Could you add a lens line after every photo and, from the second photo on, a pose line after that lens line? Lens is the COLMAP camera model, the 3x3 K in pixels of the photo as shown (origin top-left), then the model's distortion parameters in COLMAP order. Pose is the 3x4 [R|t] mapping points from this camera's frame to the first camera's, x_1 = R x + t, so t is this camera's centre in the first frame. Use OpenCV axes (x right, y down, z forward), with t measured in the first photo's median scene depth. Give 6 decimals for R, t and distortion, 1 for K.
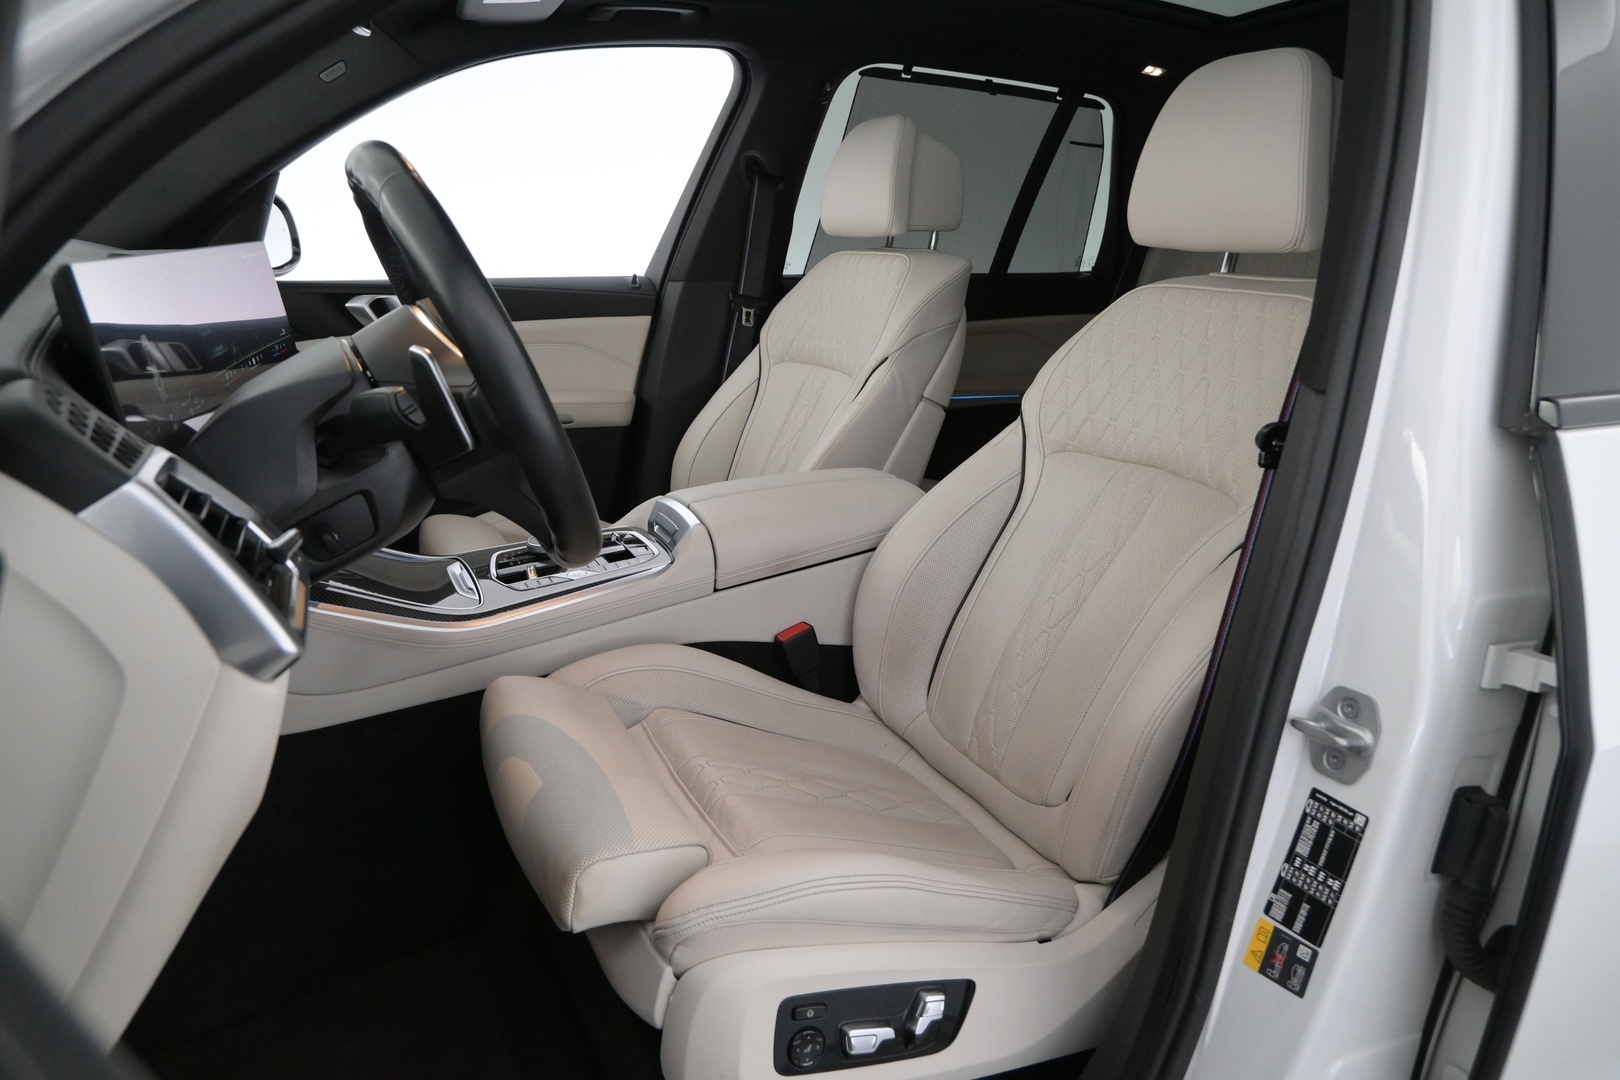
lens RADIAL K [[1123.9, 0, 805.9], [0, 1123.9, 531.1], [0, 0, 1]] dist [0.000491, -0.013463]
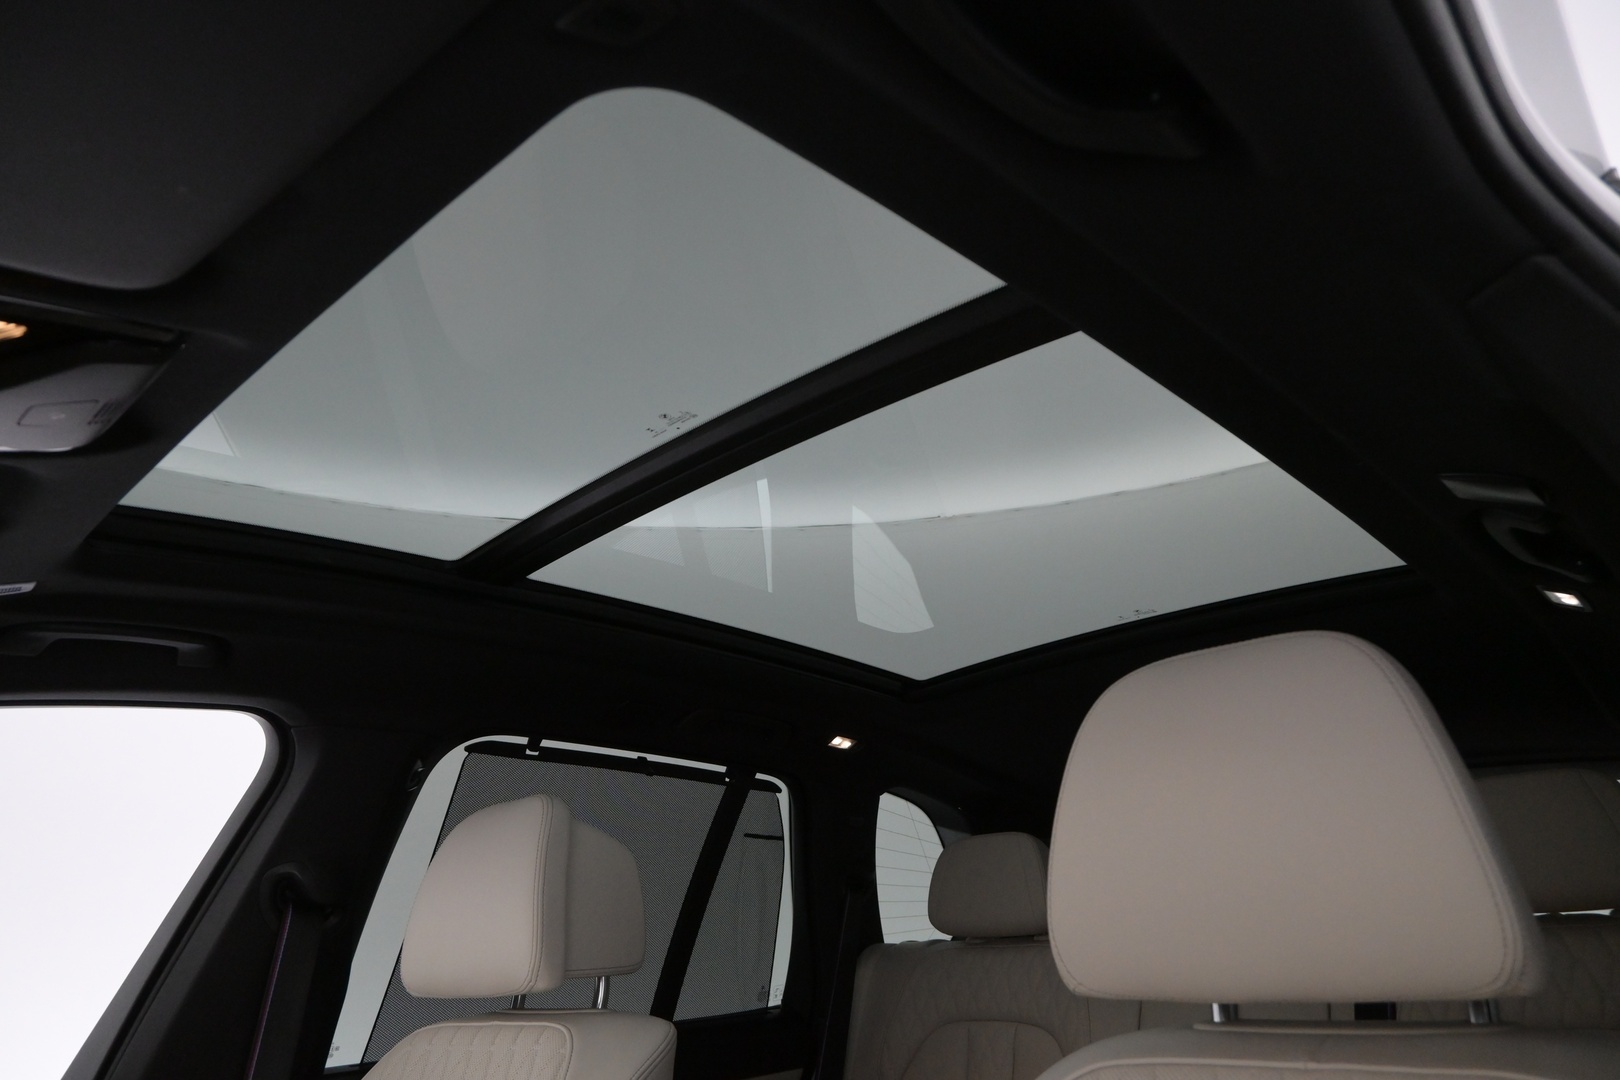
lens RADIAL K [[1123.9, 0, 823.3], [0, 1123.9, 532.7], [0, 0, 1]] dist [0.000491, -0.013463]
pose [[0.927640, 0.055356, 0.369350, -0.011337], [0.167143, 0.822857, -0.543111, -0.099119], [-0.333986, 0.565546, 0.754063, 0.316263]]
